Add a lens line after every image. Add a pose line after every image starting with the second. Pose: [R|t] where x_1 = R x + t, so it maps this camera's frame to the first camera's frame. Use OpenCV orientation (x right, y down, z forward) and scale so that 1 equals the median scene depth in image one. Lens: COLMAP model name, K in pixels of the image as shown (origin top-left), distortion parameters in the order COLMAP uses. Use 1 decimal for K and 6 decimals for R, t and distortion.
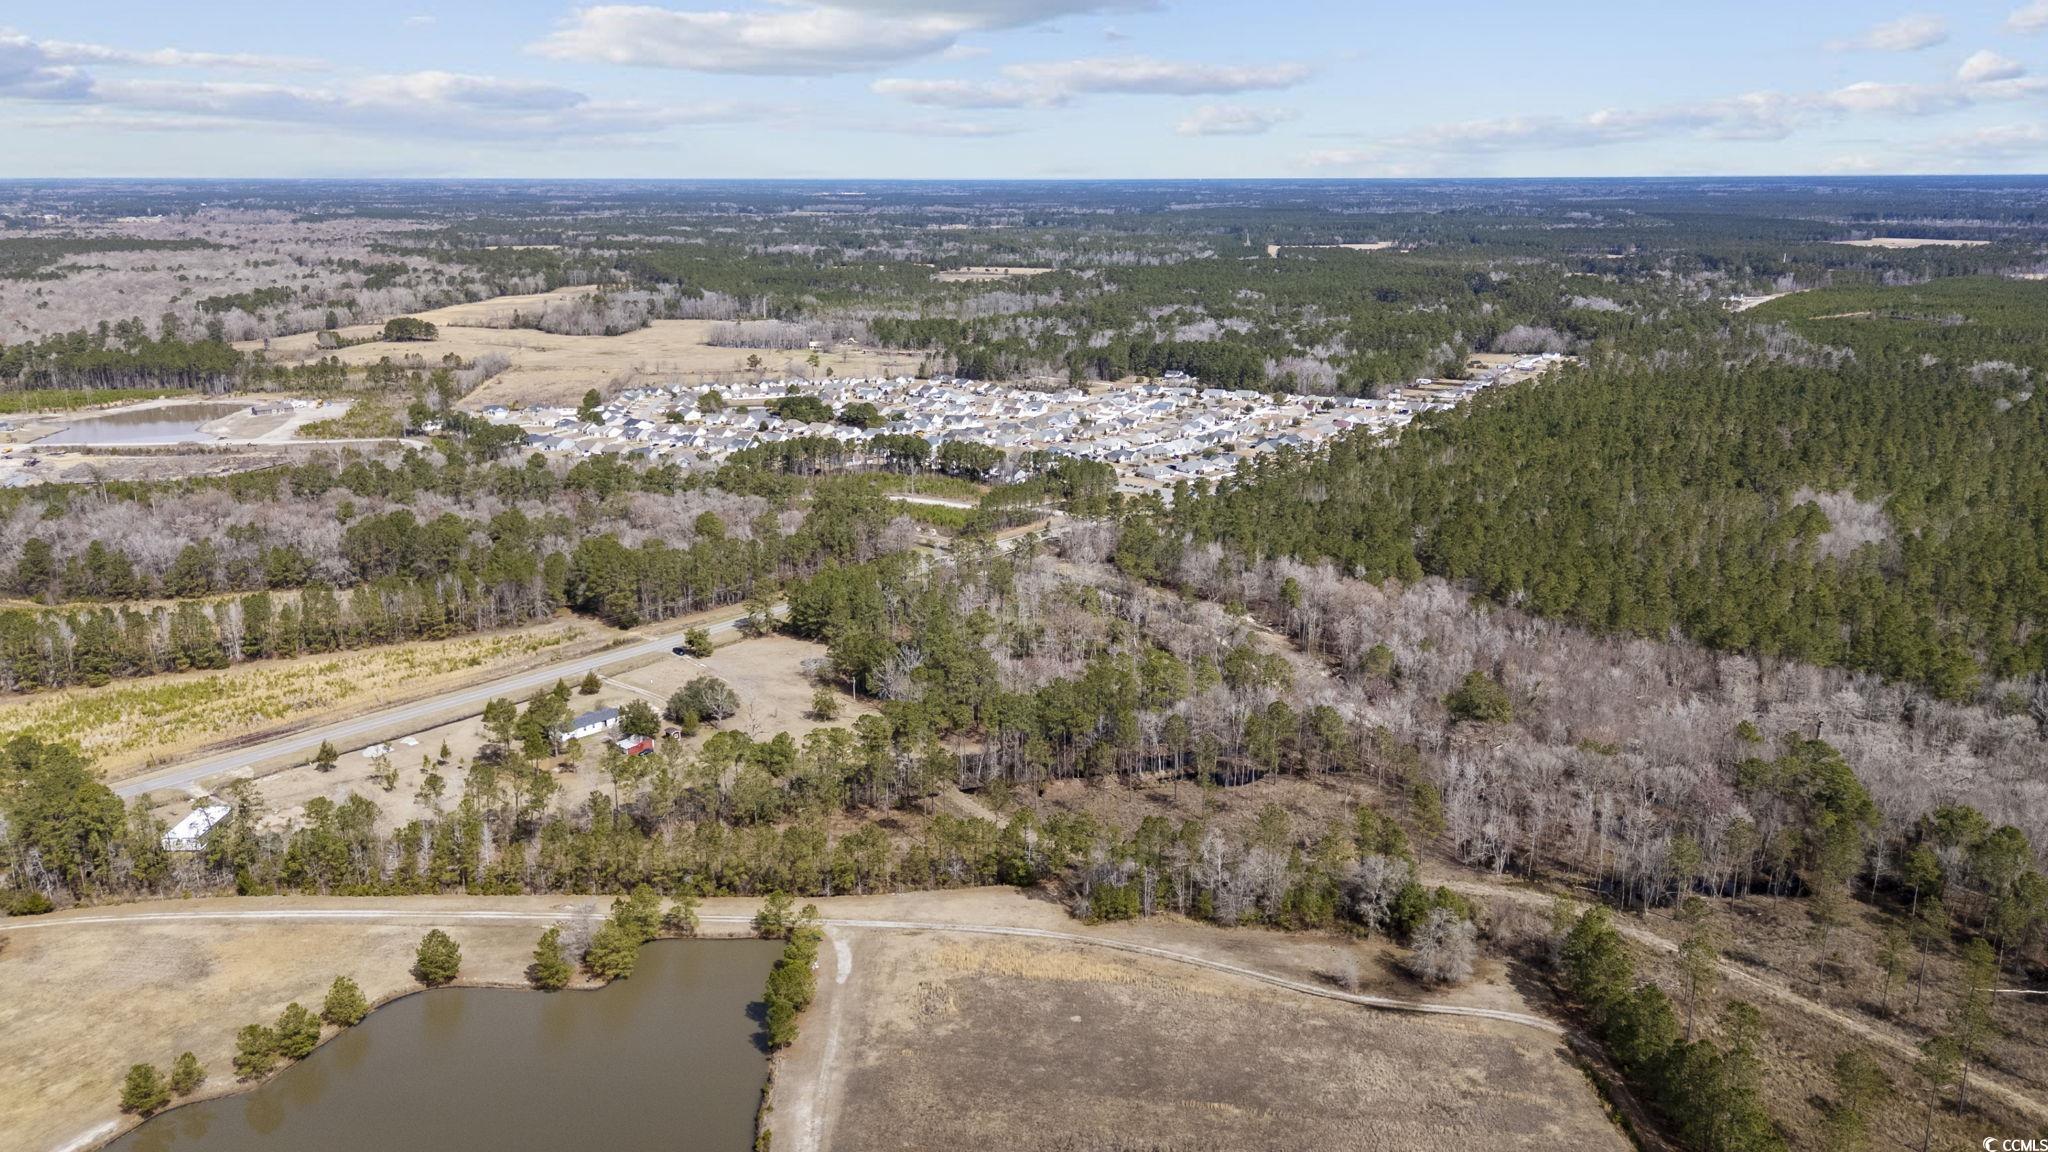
lens RADIAL K [[1505.5, 0, 1024.0], [0, 1505.5, 576.0], [0, 0, 1]] dist [0.074537, -0.089540]
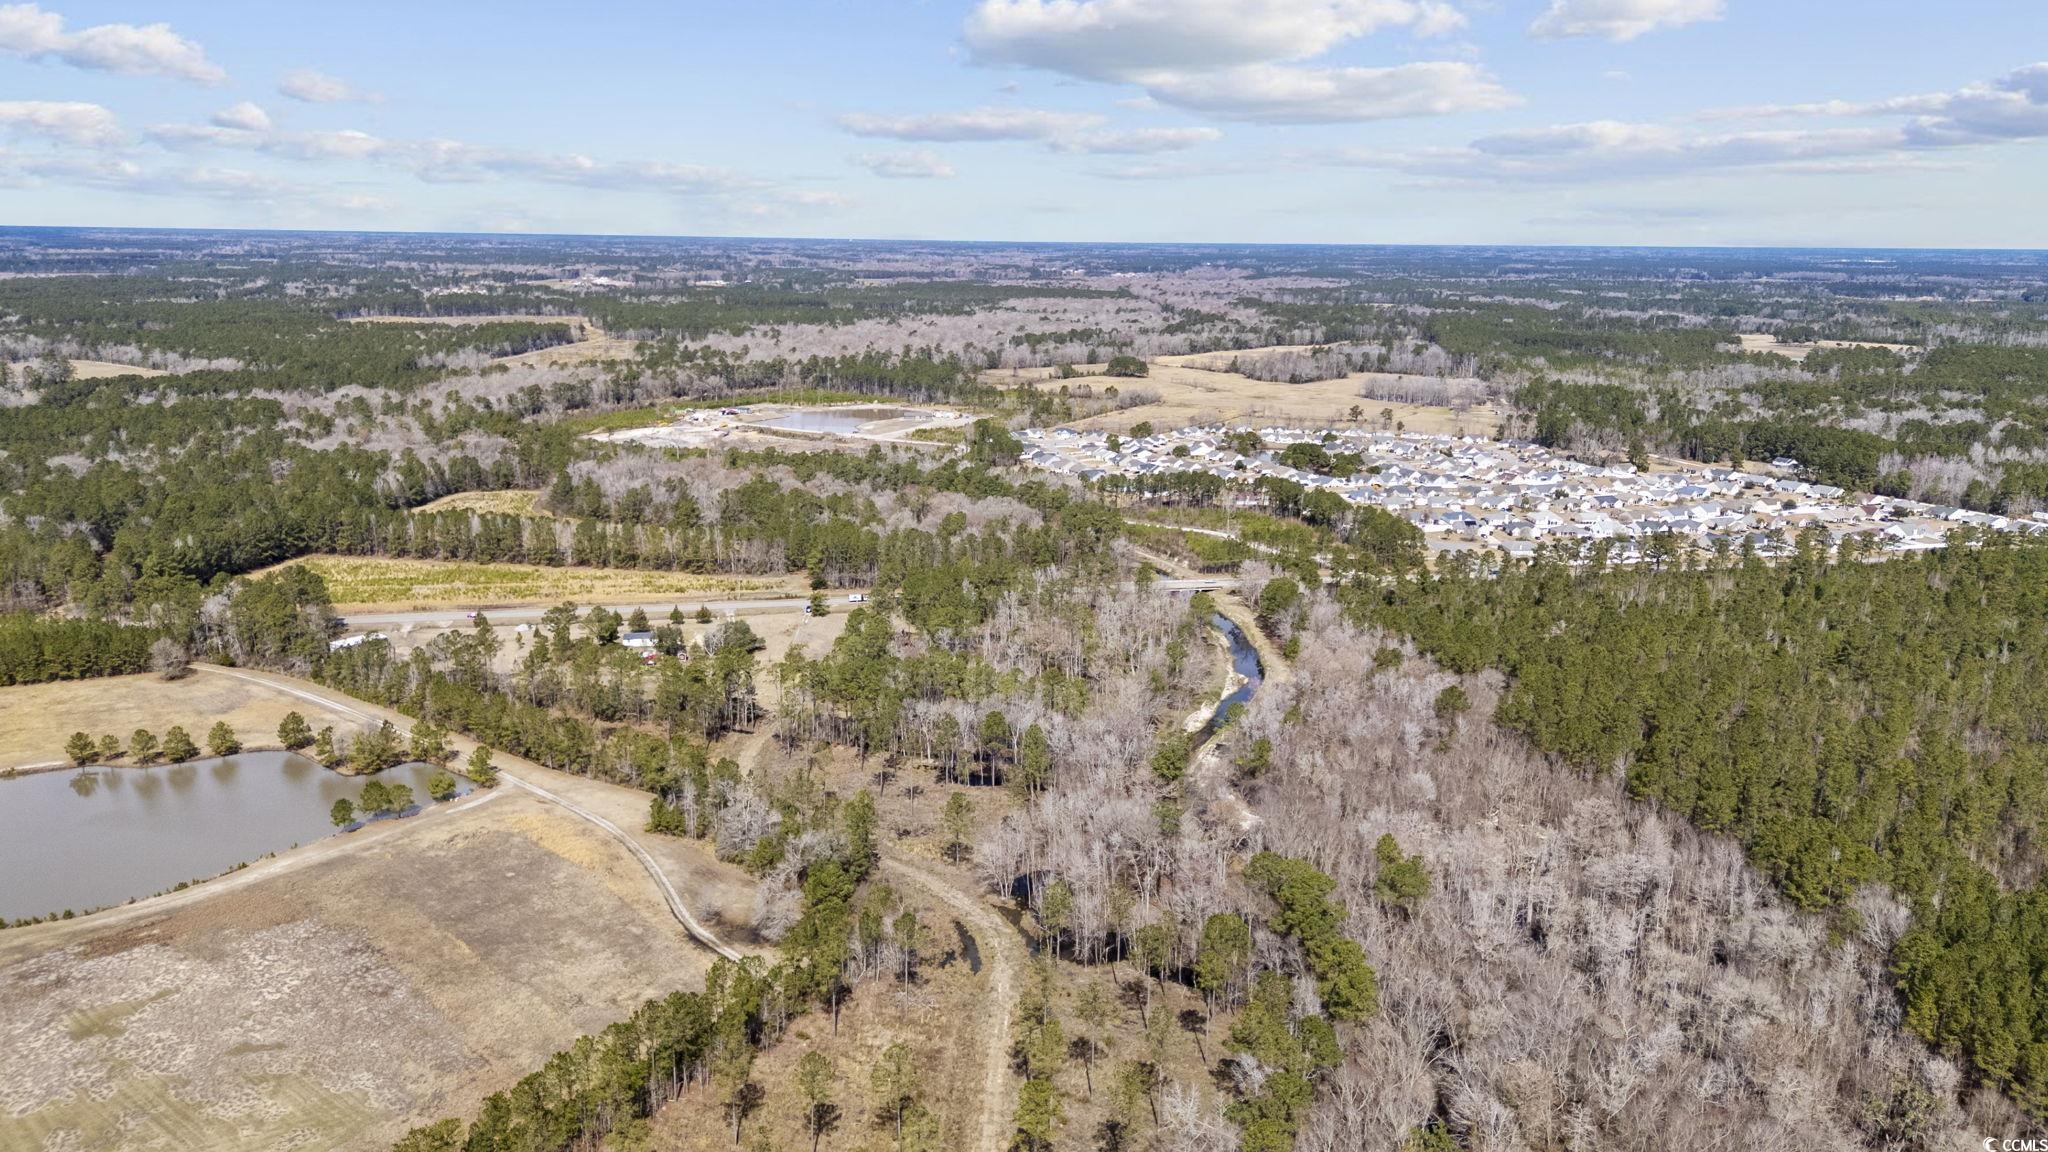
lens RADIAL K [[1505.5, 0, 1024.0], [0, 1505.5, 576.0], [0, 0, 1]] dist [0.074537, -0.089540]
pose [[0.793555, 0.143855, -0.591250, 0.603063], [-0.168181, 0.985655, 0.014089, -0.021528], [0.584796, 0.088256, 0.806365, 0.120627]]
